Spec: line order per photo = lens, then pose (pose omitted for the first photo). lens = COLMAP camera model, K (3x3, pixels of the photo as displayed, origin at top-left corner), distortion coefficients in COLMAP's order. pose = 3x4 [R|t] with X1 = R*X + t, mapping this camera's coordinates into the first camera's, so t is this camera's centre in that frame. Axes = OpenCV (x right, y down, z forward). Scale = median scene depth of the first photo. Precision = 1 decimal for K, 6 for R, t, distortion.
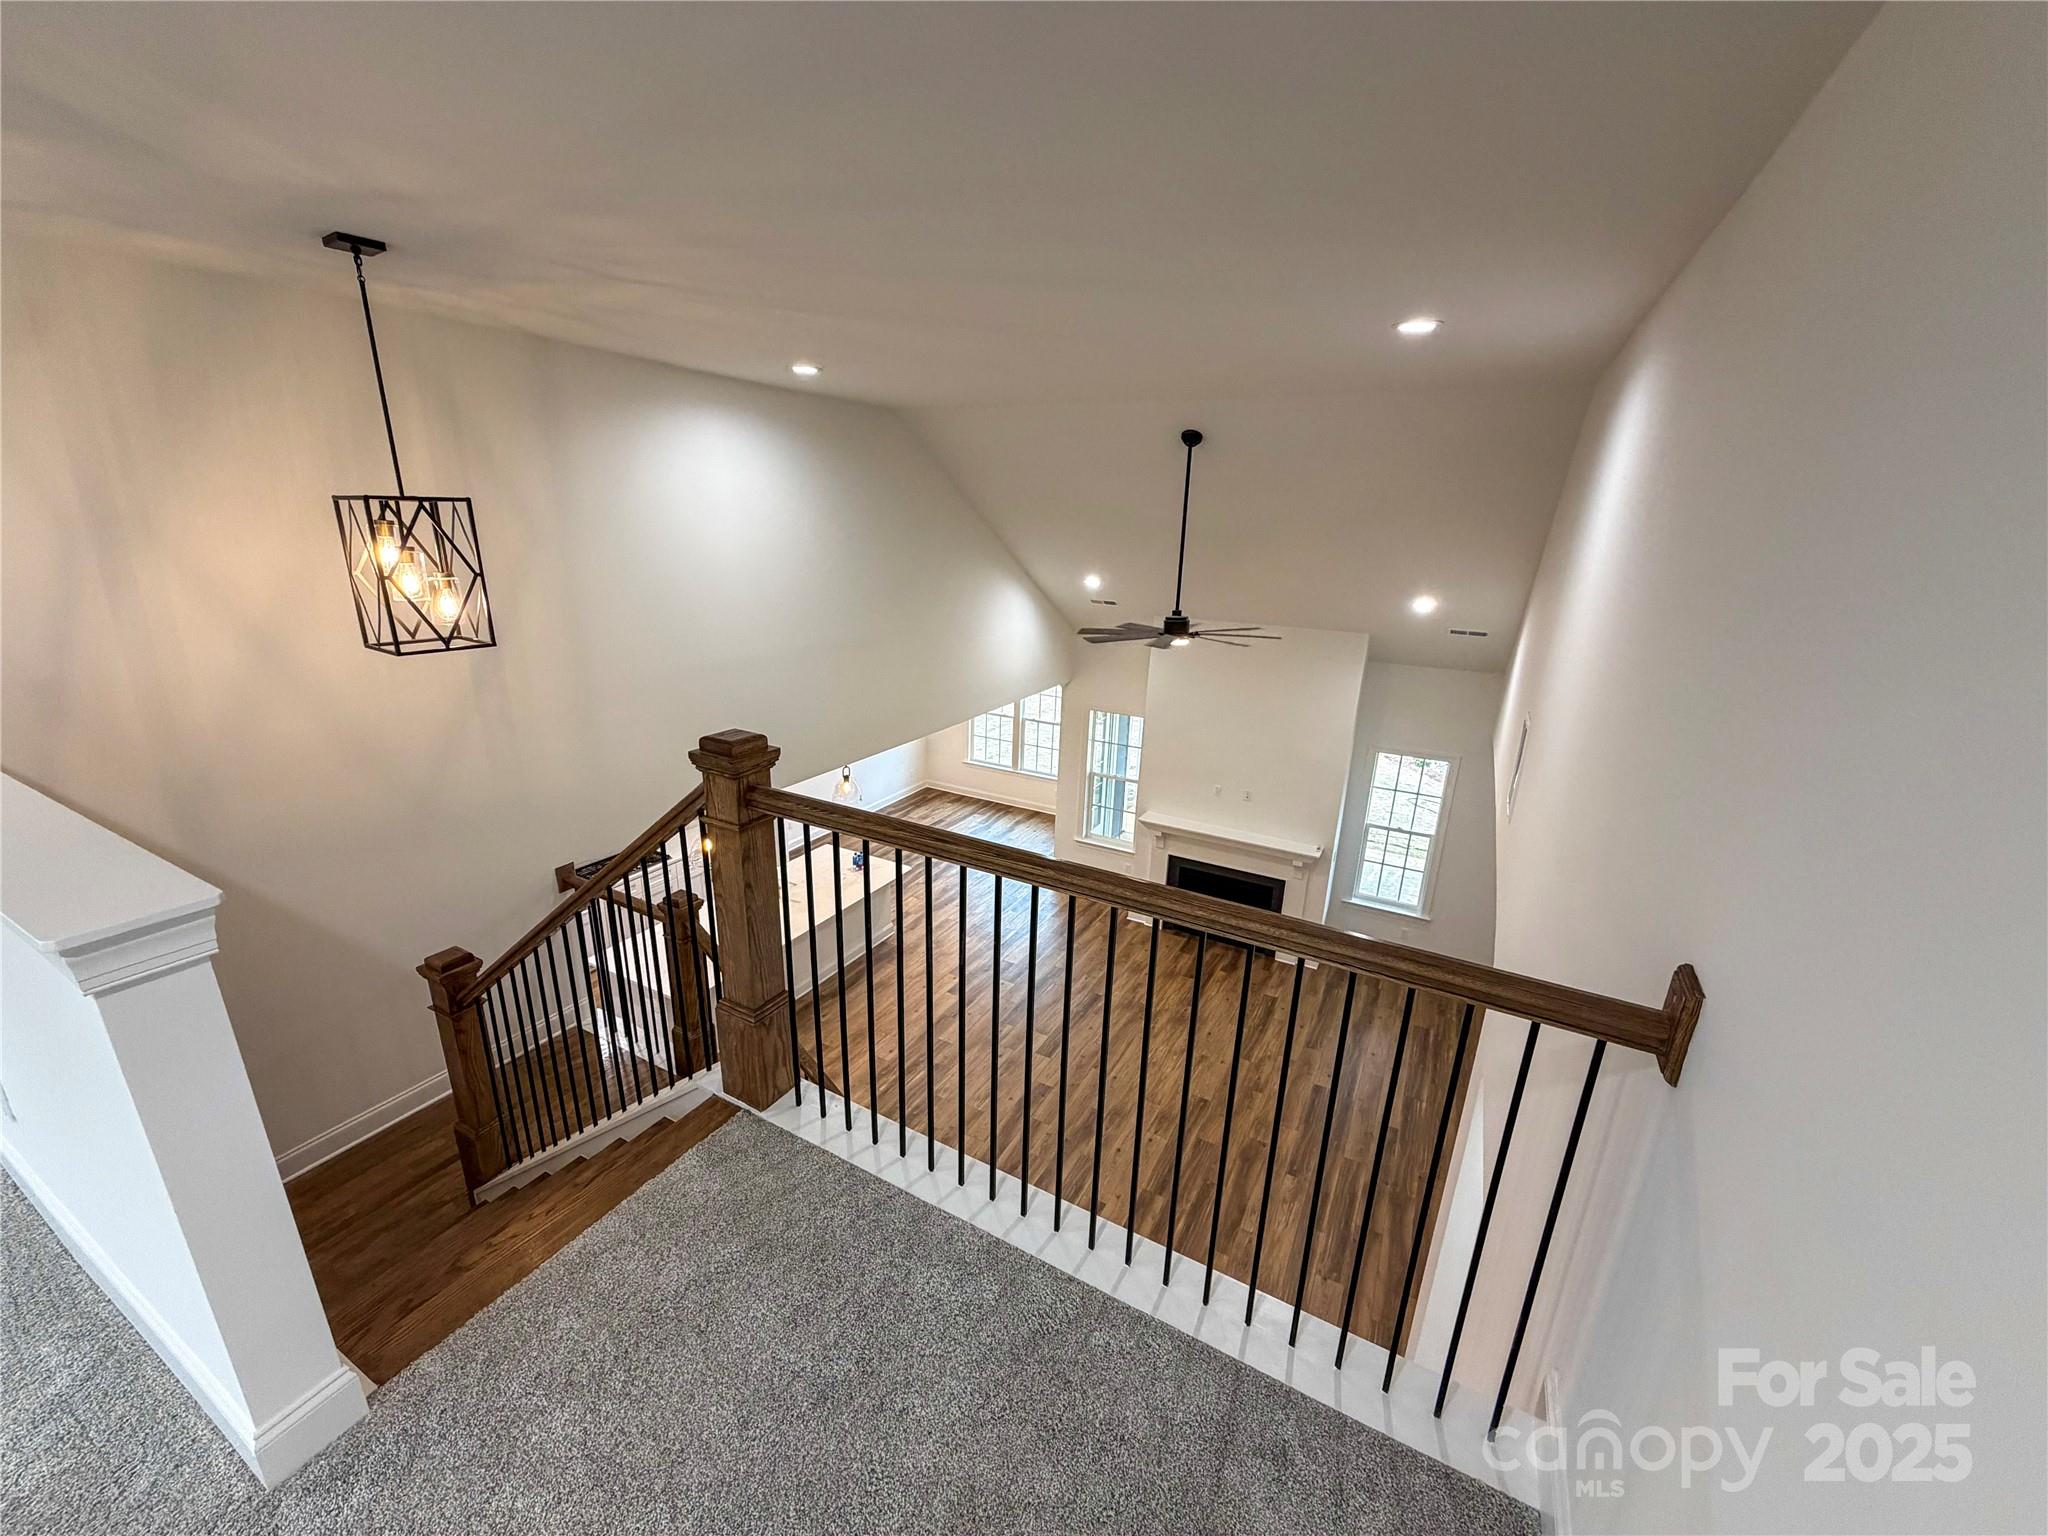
lens RADIAL K [[819.8, 0, 1017.7], [0, 819.8, 774.7], [0, 0, 1]] dist [-0.000625, -0.000369]
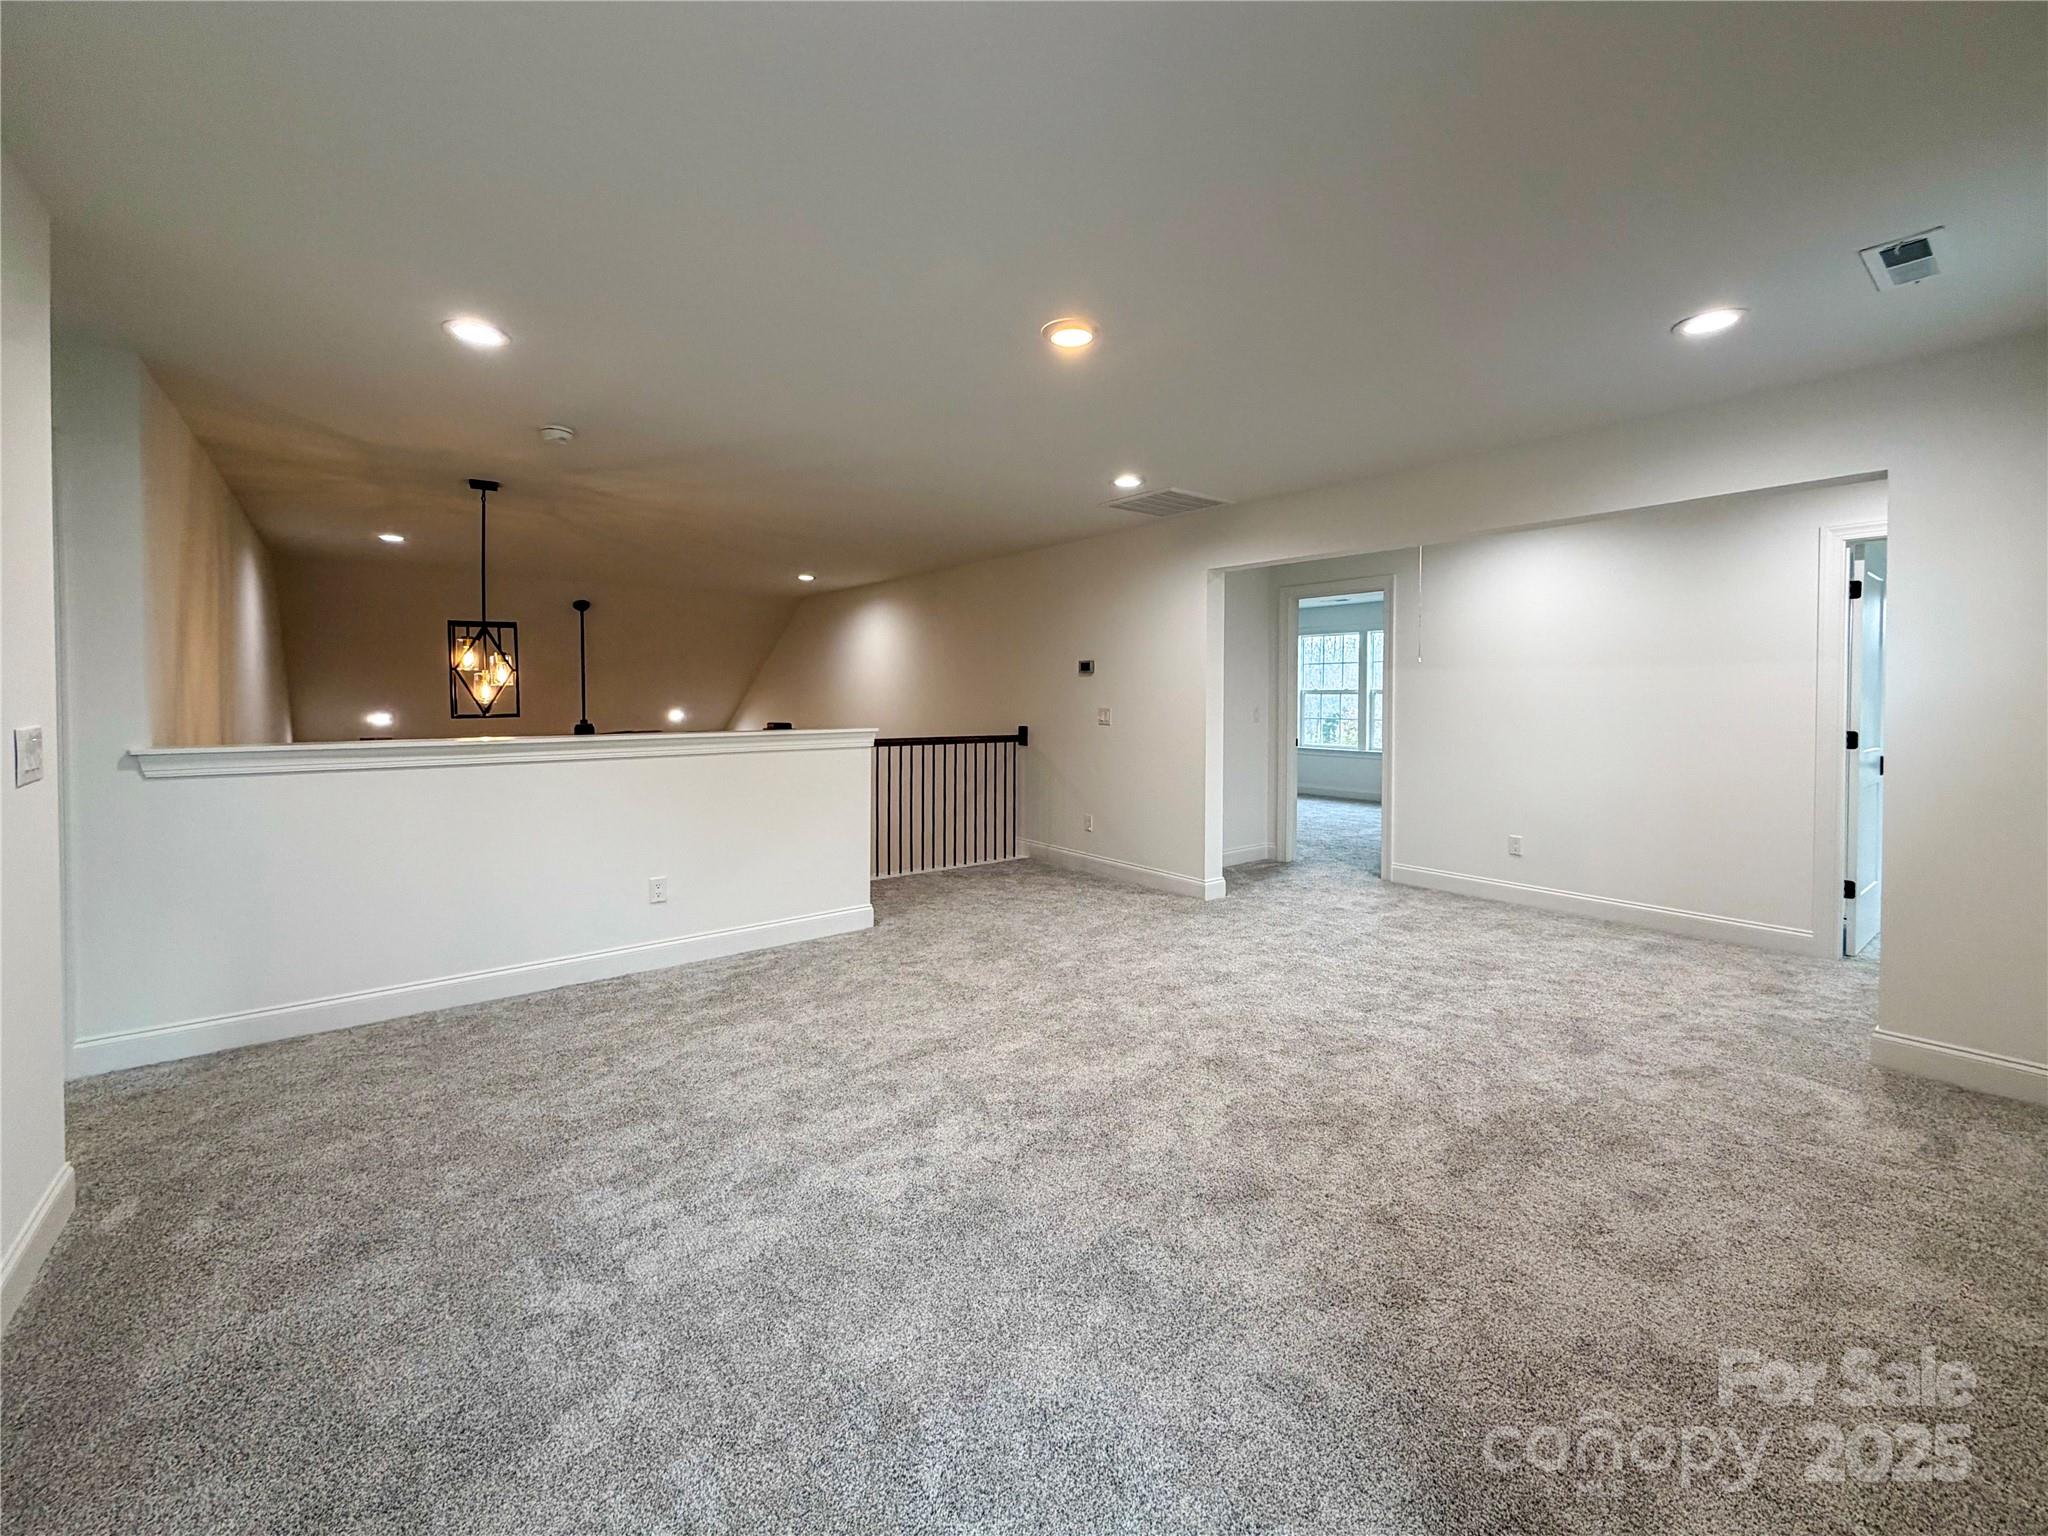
lens RADIAL K [[819.8, 0, 1017.7], [0, 819.8, 774.7], [0, 0, 1]] dist [-0.000625, -0.000369]
pose [[0.407155, -0.116491, 0.905900, -1.076737], [0.284572, 0.958643, -0.004627, 0.149431], [-0.867896, 0.259678, 0.423467, -0.308595]]
